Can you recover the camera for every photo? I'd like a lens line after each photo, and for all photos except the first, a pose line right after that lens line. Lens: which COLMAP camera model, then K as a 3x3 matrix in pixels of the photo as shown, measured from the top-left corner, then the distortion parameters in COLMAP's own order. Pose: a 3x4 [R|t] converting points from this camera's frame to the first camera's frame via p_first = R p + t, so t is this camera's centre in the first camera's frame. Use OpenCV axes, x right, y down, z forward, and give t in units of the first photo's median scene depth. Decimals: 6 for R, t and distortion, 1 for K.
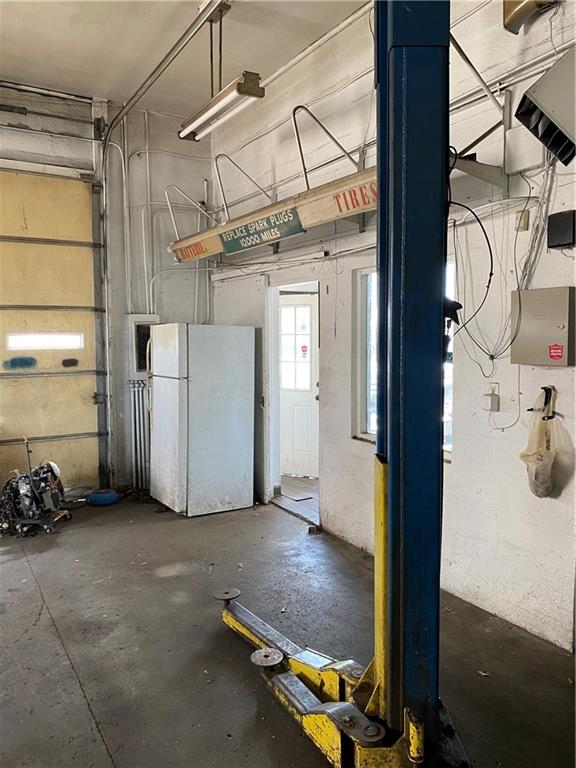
lens RADIAL K [[585.9, 0, 291.7], [0, 585.9, 378.8], [0, 0, 1]] dist [0.018344, -0.028084]
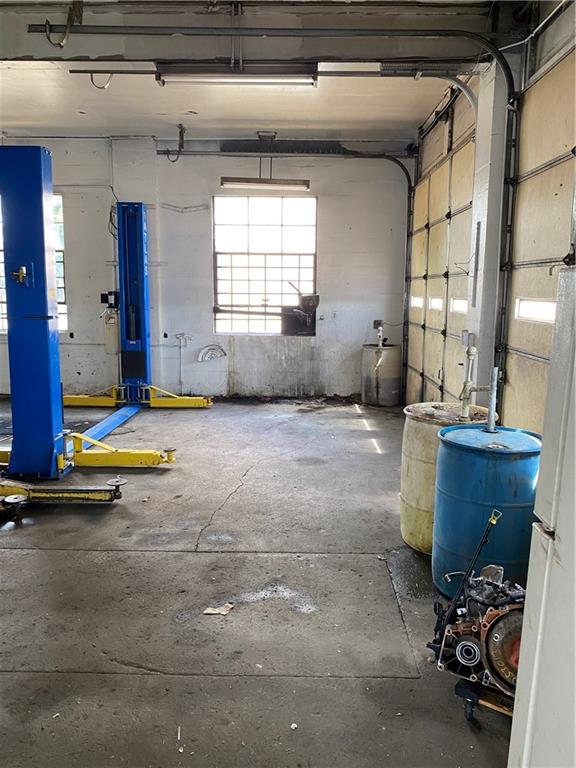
lens RADIAL K [[584.2, 0, 294.1], [0, 584.2, 378.1], [0, 0, 1]] dist [0.025827, -0.033400]
pose [[-0.536160, 0.121038, -0.835394, 0.040723], [-0.078365, 0.978255, 0.192032, -0.096288], [0.840471, 0.168426, -0.515016, 1.123398]]
